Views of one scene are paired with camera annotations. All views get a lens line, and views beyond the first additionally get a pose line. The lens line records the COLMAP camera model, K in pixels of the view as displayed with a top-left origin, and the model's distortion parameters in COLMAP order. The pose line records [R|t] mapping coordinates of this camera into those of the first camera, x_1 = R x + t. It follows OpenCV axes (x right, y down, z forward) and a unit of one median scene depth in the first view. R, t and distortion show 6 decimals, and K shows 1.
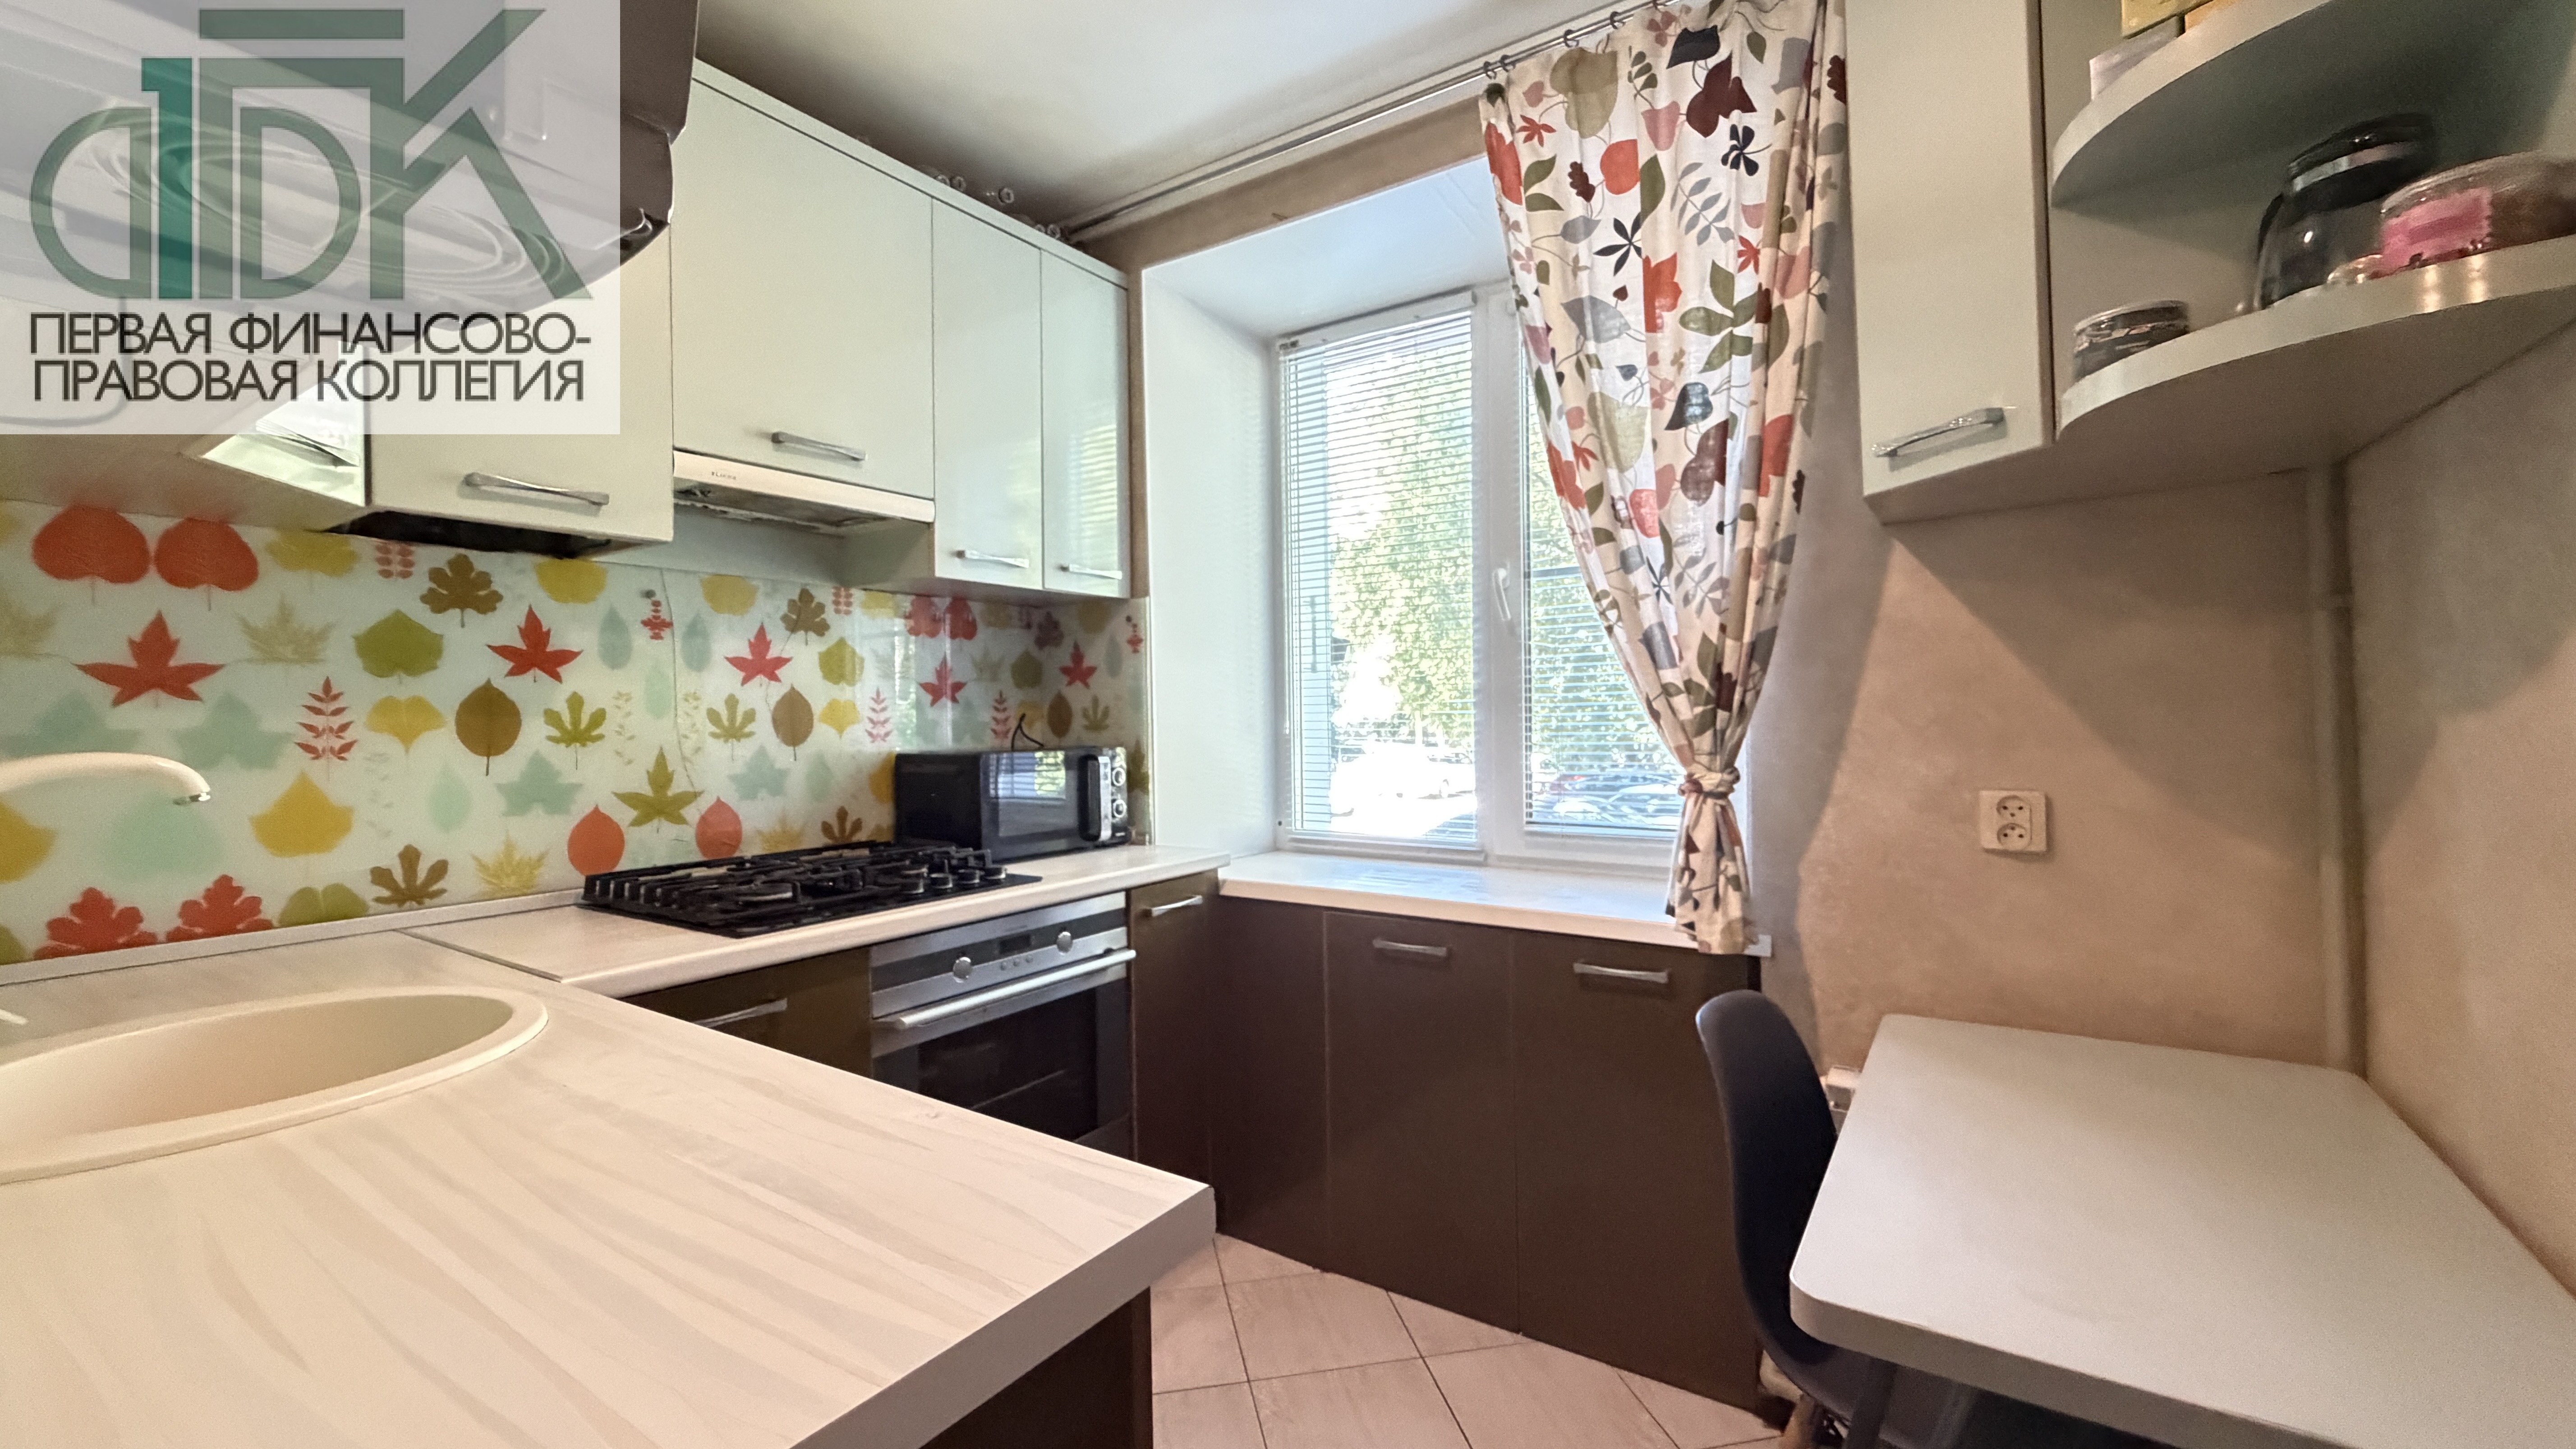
lens RADIAL K [[1033.8, 0, 1281.1], [0, 1033.8, 716.5], [0, 0, 1]] dist [0.003674, -0.000074]
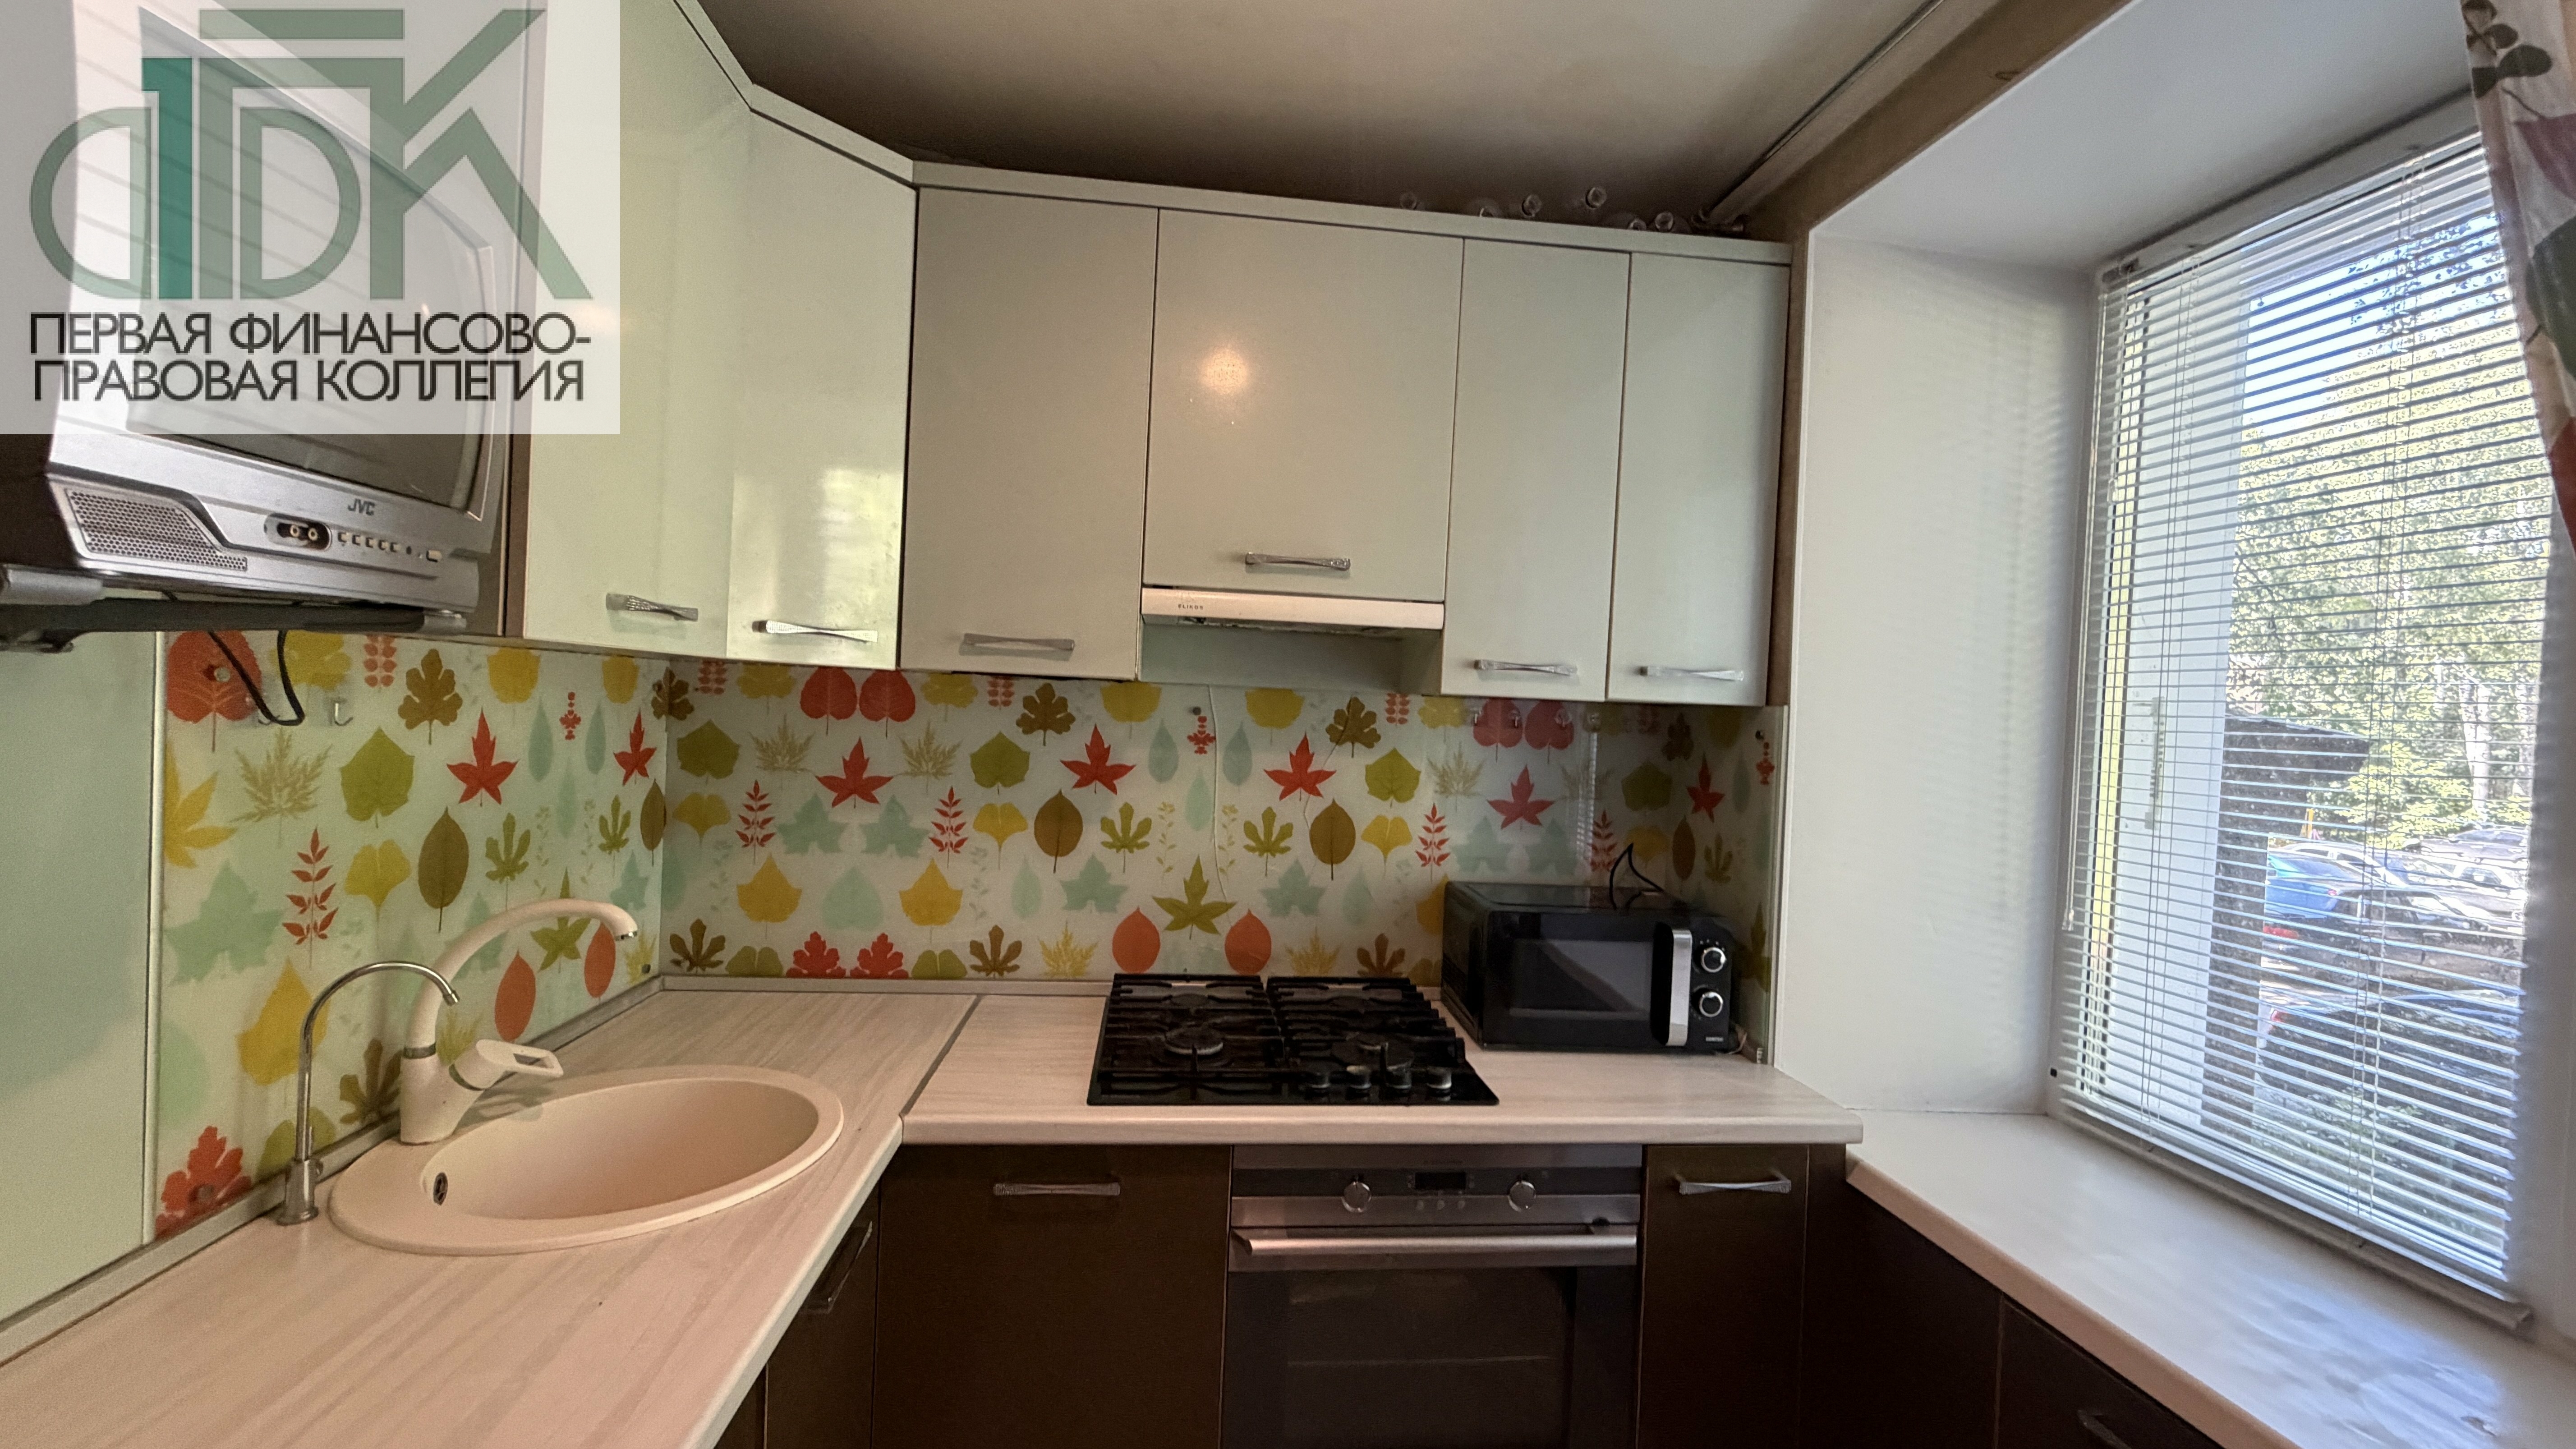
lens RADIAL K [[1033.8, 0, 1281.6], [0, 1033.8, 716.6], [0, 0, 1]] dist [0.003674, -0.000074]
pose [[0.643677, 0.048806, -0.763739, 0.226562], [-0.055129, 0.998329, 0.017335, -0.126504], [0.763309, 0.030946, 0.645292, 0.368484]]
